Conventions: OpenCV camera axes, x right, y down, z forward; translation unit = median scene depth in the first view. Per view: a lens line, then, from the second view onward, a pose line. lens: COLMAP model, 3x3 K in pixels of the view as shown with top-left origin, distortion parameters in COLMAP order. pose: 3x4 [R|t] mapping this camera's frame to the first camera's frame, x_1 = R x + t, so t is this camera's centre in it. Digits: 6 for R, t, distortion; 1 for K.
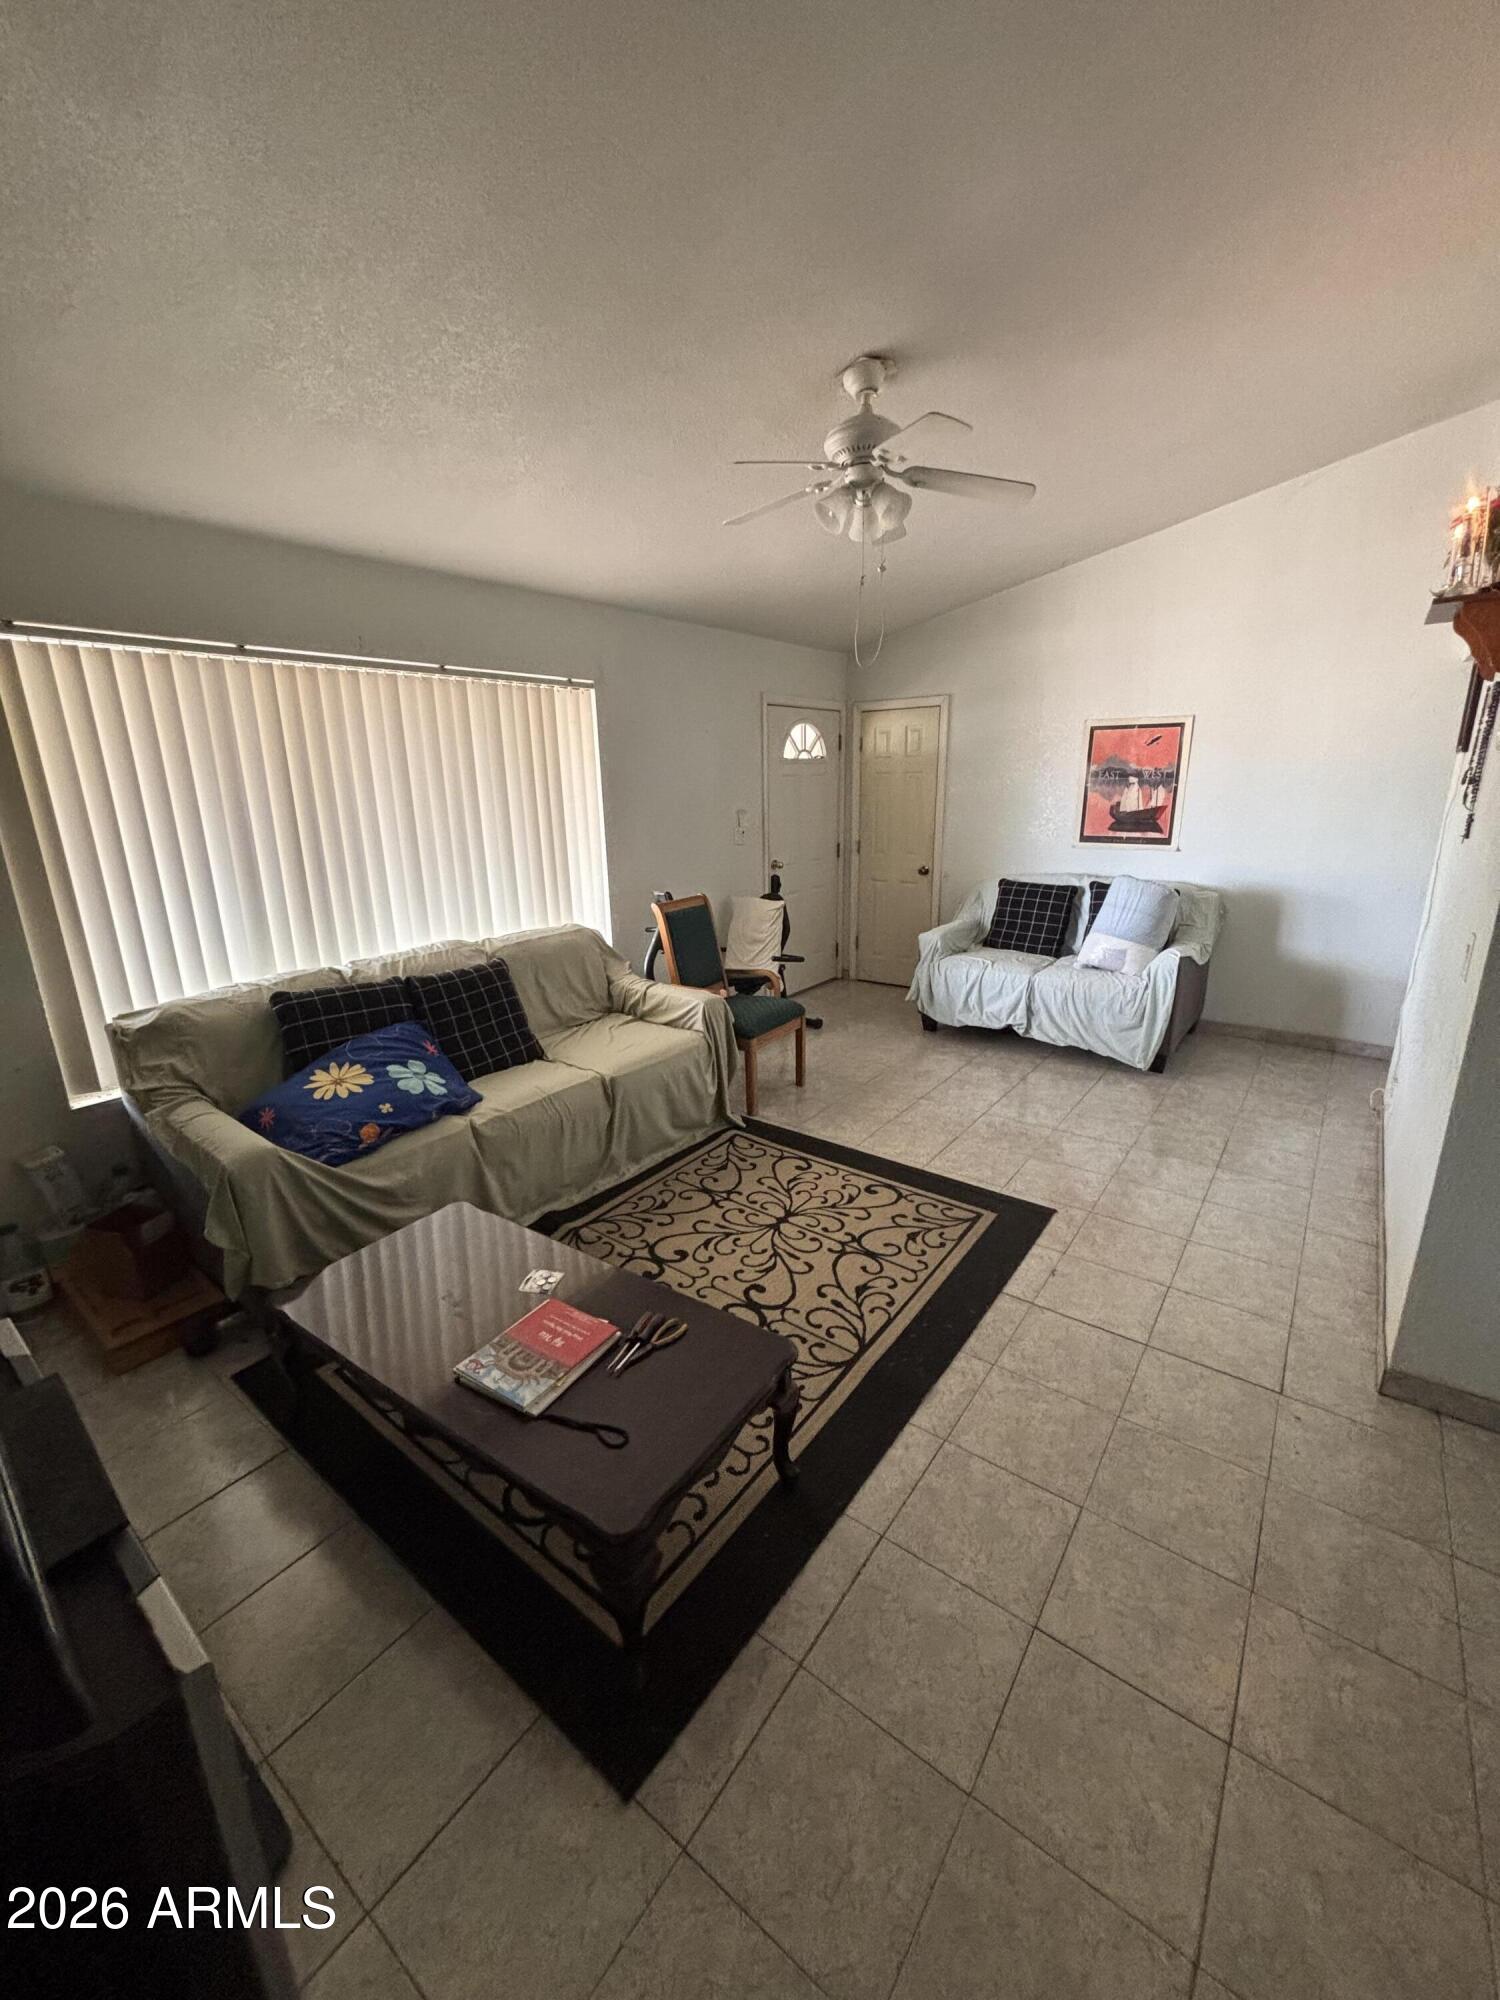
lens RADIAL K [[800.2, 0, 746.3], [0, 800.2, 998.5], [0, 0, 1]] dist [-0.000873, -0.000013]
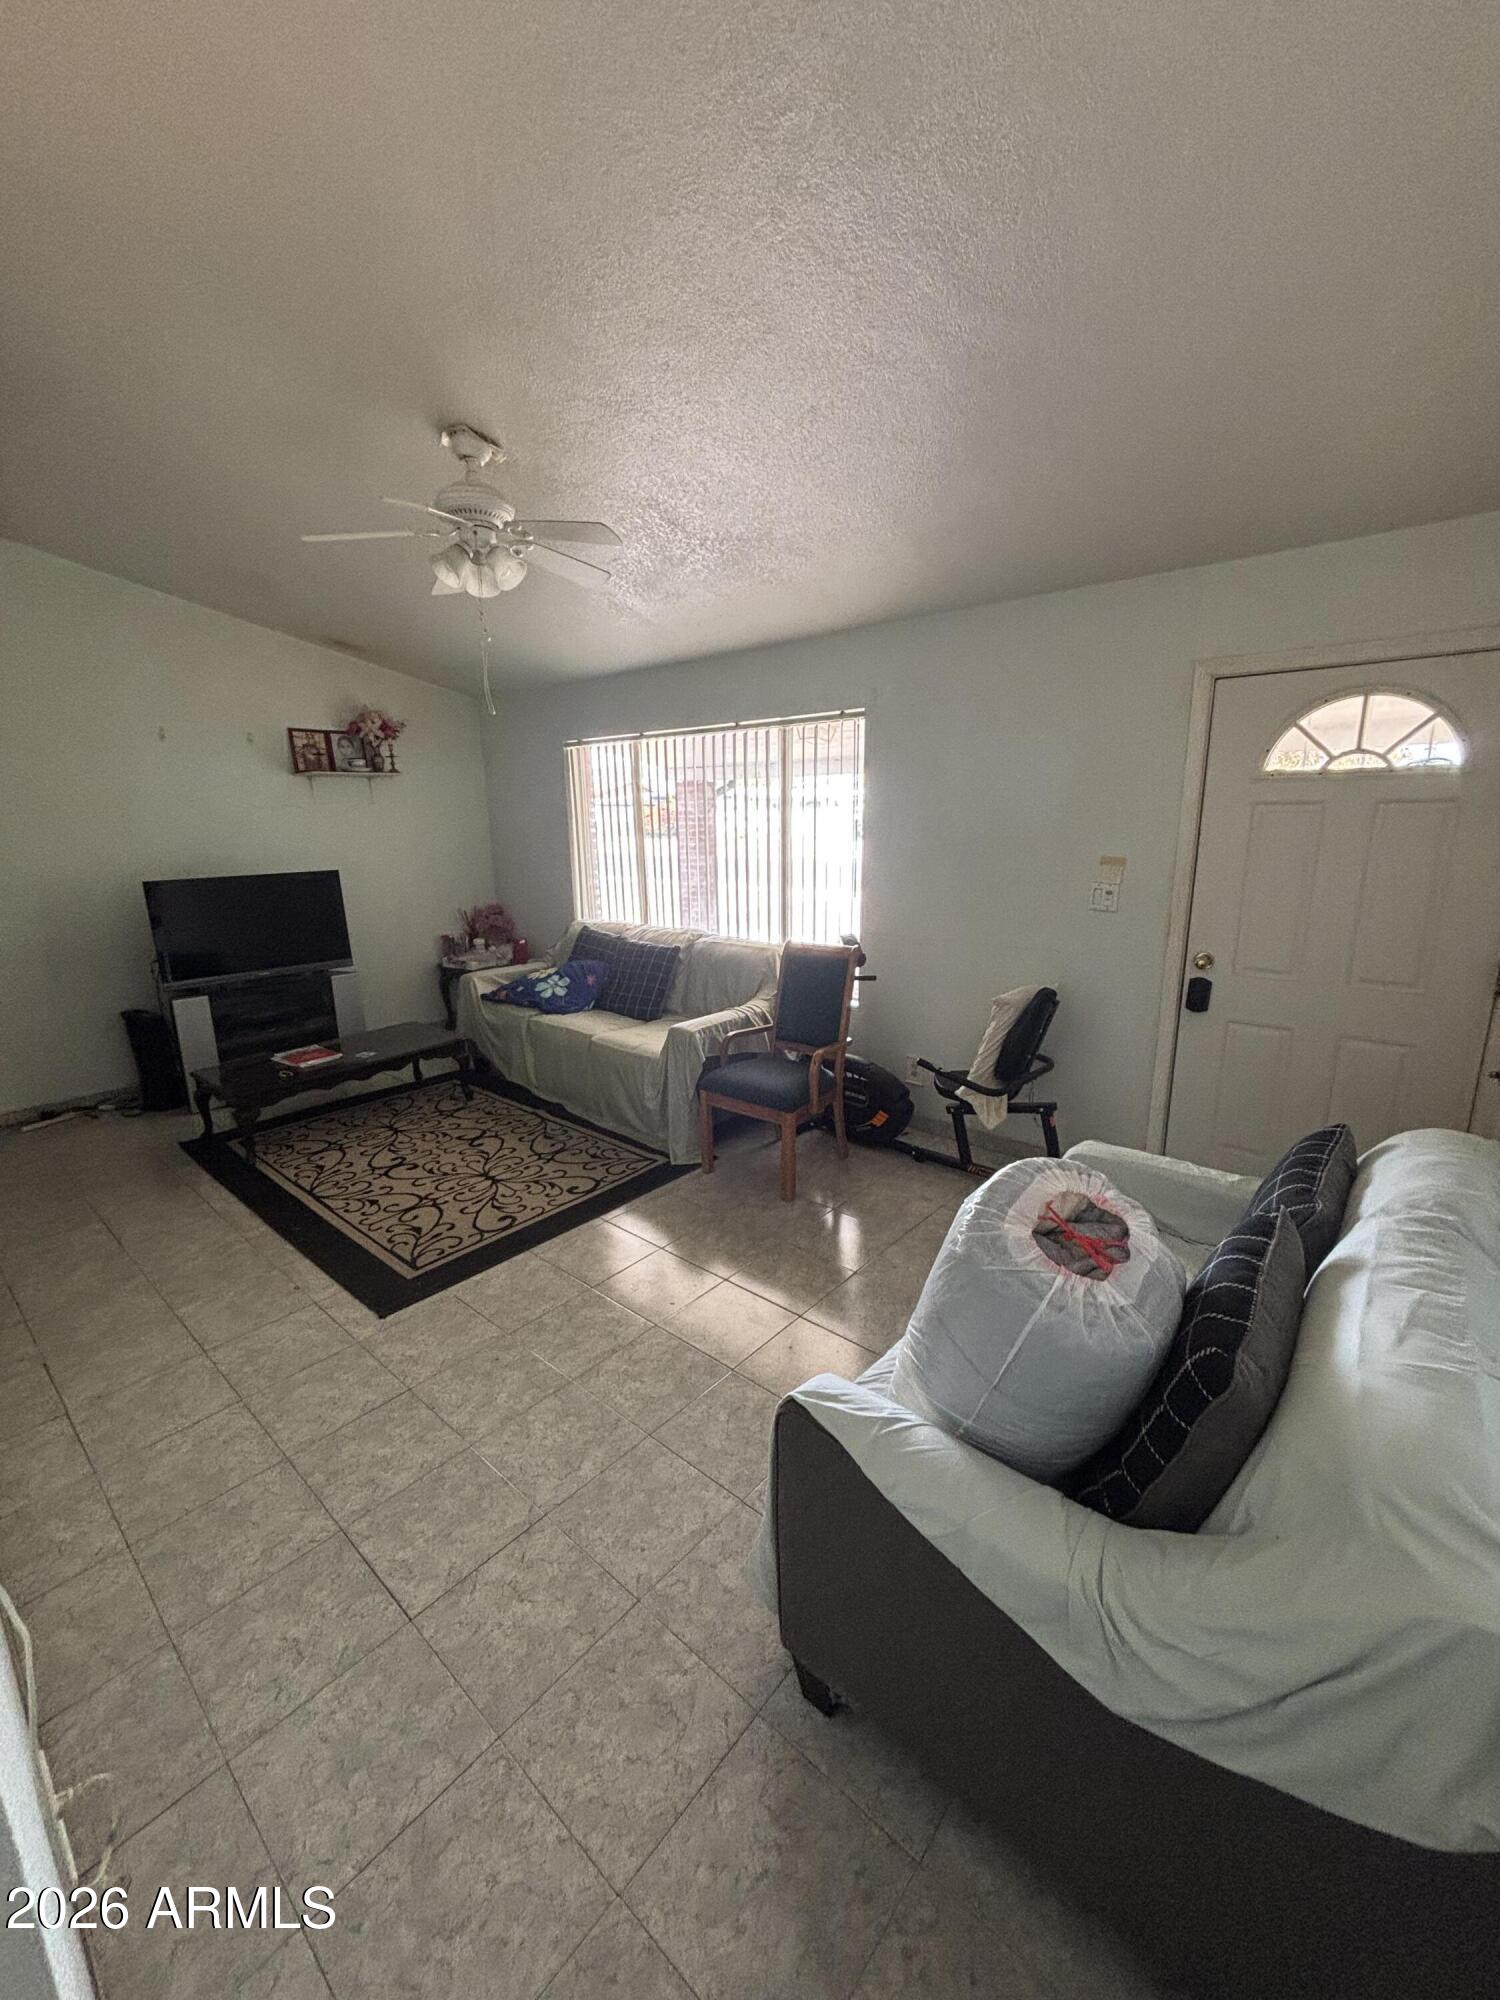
lens RADIAL K [[800.2, 0, 751.6], [0, 800.2, 992.1], [0, 0, 1]] dist [-0.000873, -0.000013]
pose [[-0.059907, 0.253088, -0.965587, 1.144470], [-0.247618, 0.933322, 0.259993, -0.411406], [0.967004, 0.254672, 0.006757, 1.318711]]
